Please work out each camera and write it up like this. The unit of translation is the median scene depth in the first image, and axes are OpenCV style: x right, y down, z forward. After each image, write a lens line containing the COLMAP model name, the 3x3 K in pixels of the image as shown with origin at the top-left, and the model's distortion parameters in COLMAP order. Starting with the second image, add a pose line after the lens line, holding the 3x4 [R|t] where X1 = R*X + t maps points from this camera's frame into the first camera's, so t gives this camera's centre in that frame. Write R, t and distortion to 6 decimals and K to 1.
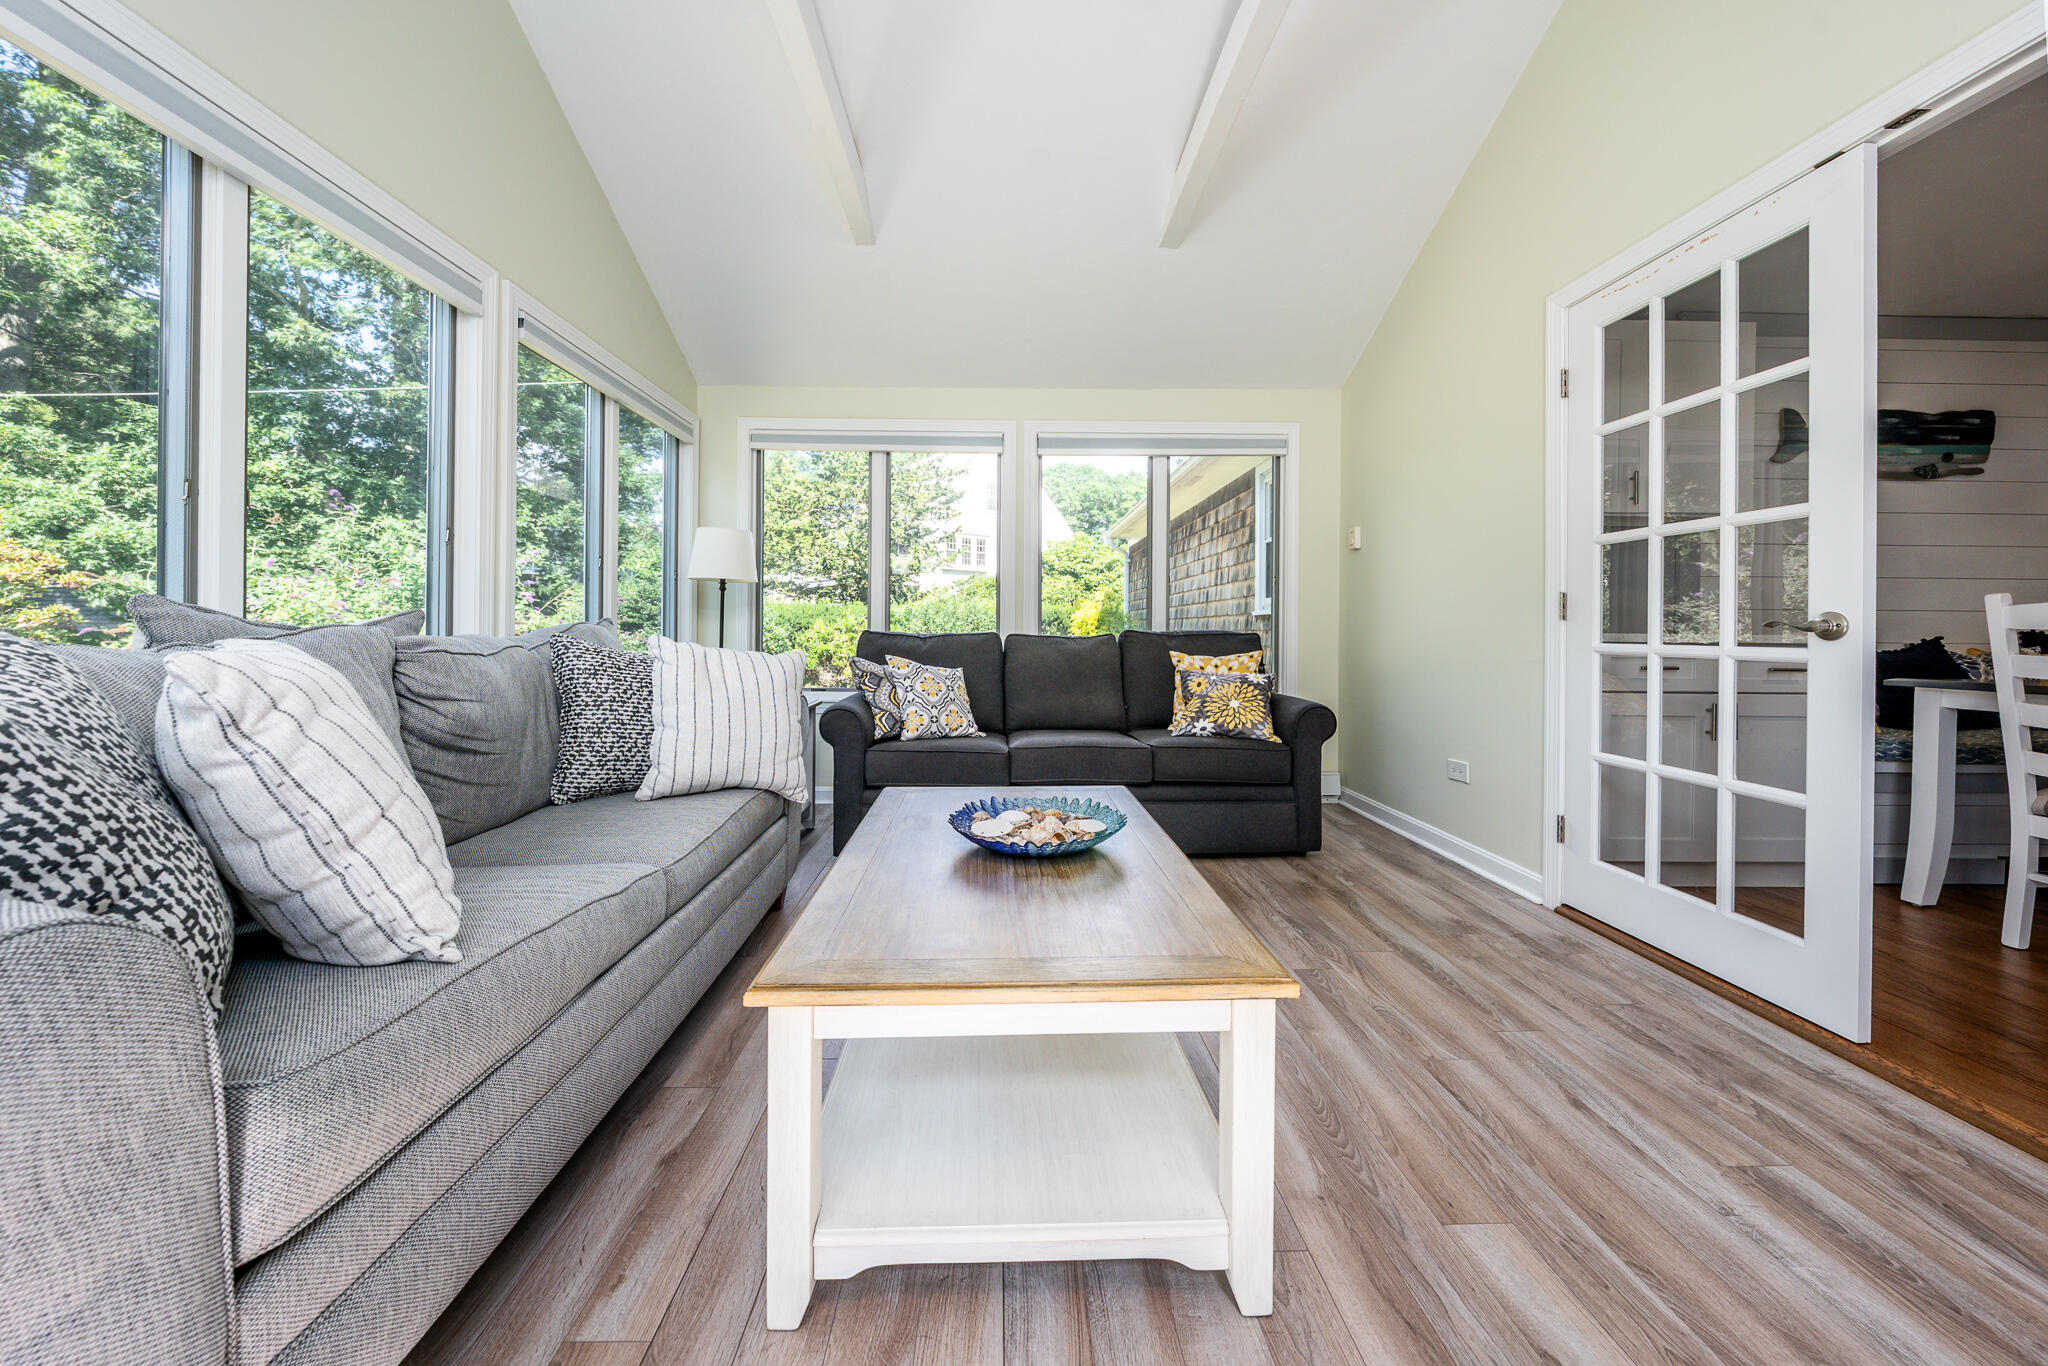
lens RADIAL K [[720.8, 0, 1022.8], [0, 720.8, 633.3], [0, 0, 1]] dist [-0.000076, 0.000137]
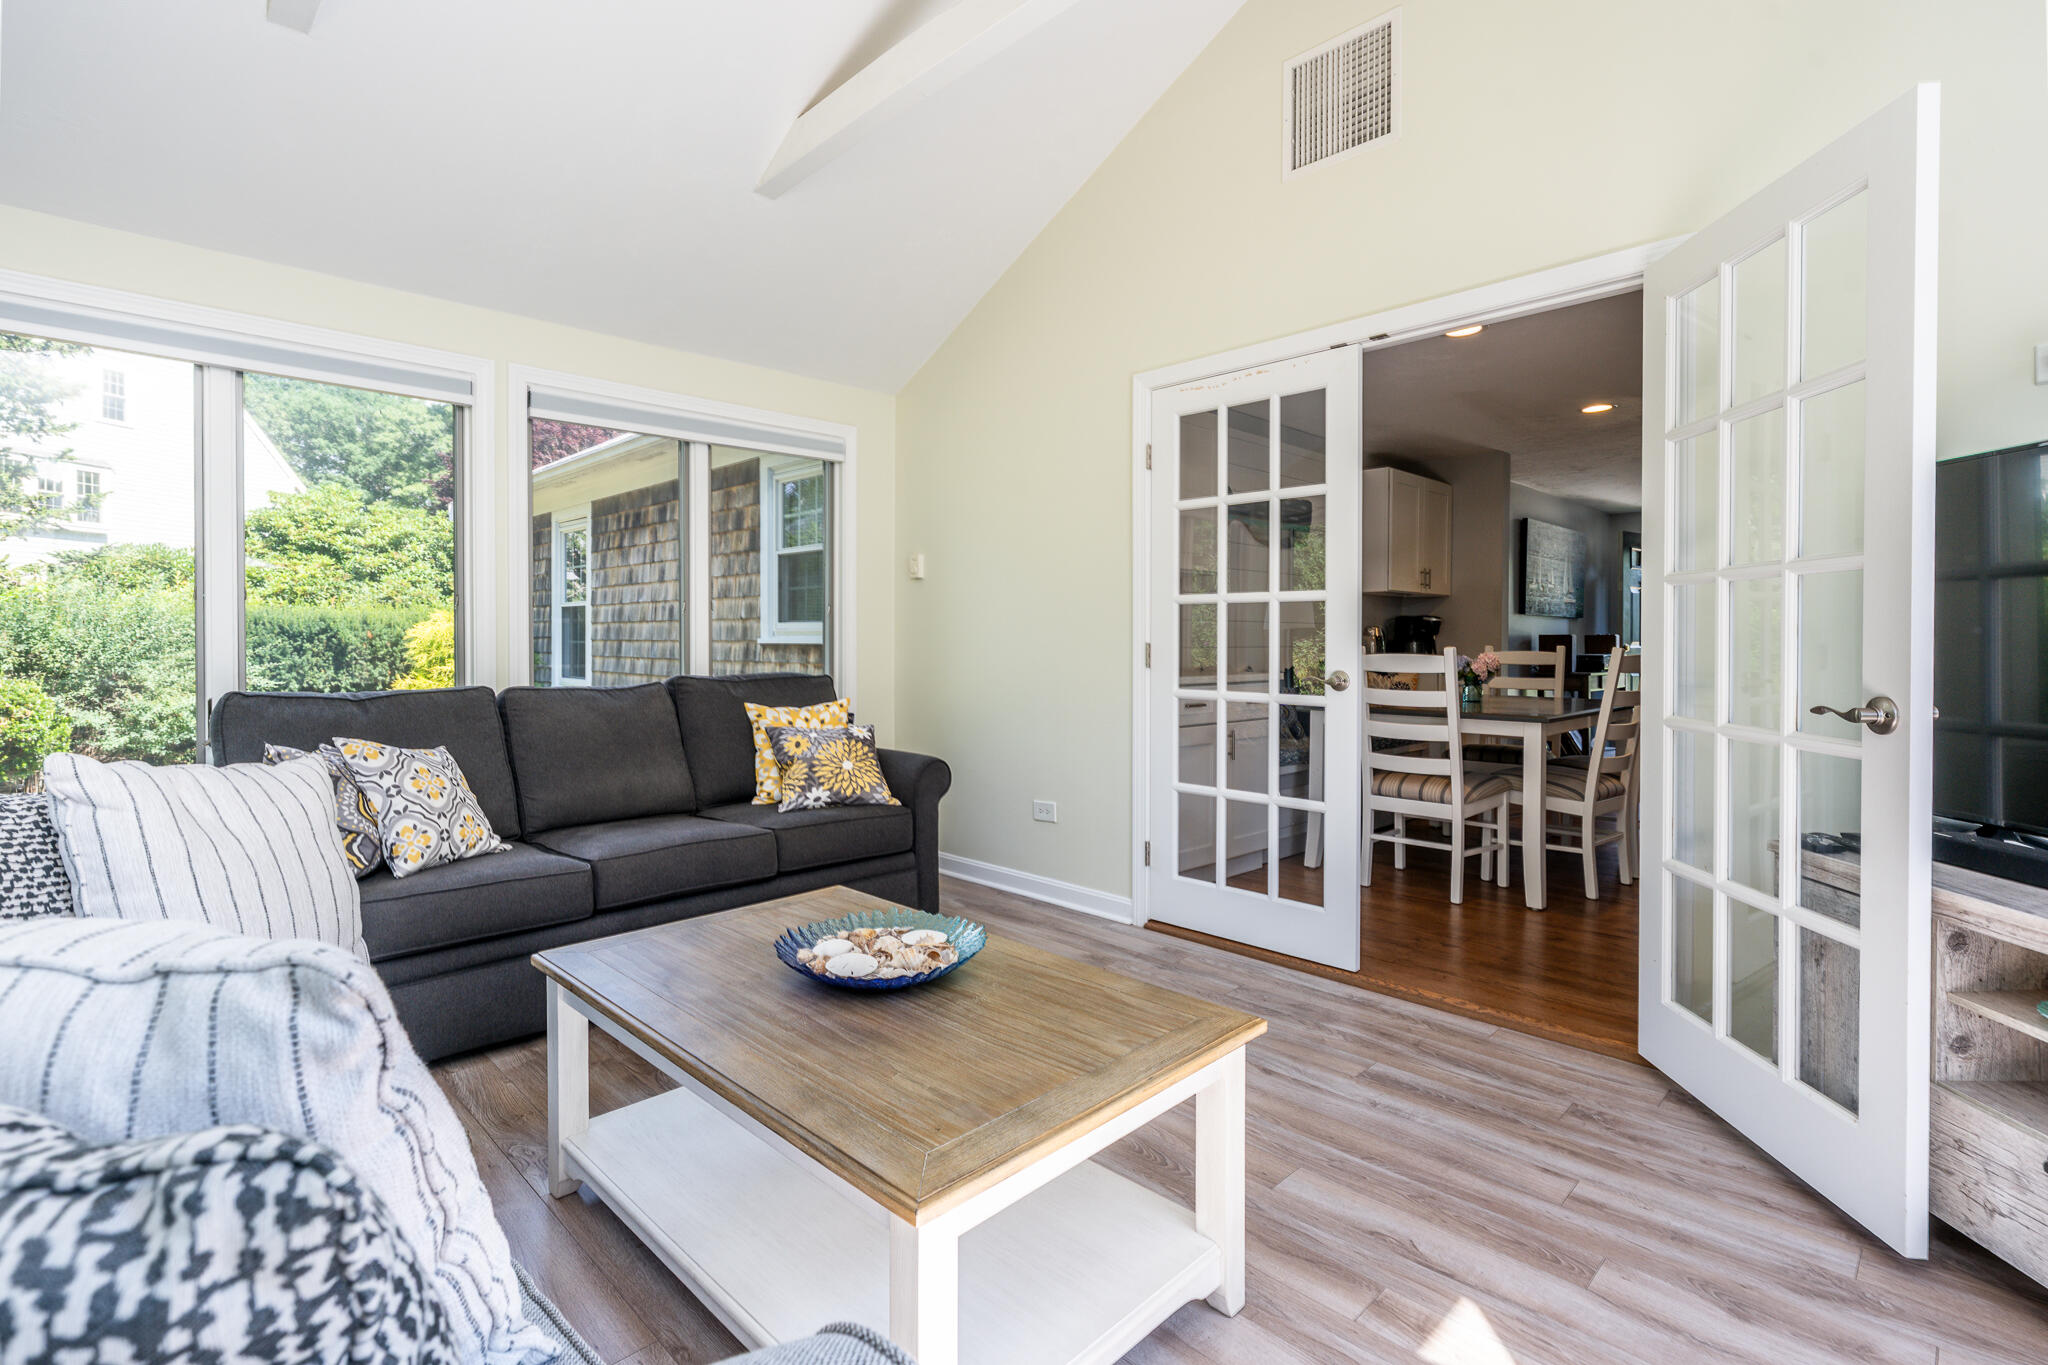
lens RADIAL K [[967.9, 0, 1027.2], [0, 967.9, 647.7], [0, 0, 1]] dist [0.004117, -0.000241]
pose [[0.723755, -0.010614, 0.689975, -0.421560], [0.002287, 0.999913, 0.012983, -0.068681], [-0.690053, -0.007818, 0.723716, 0.038808]]
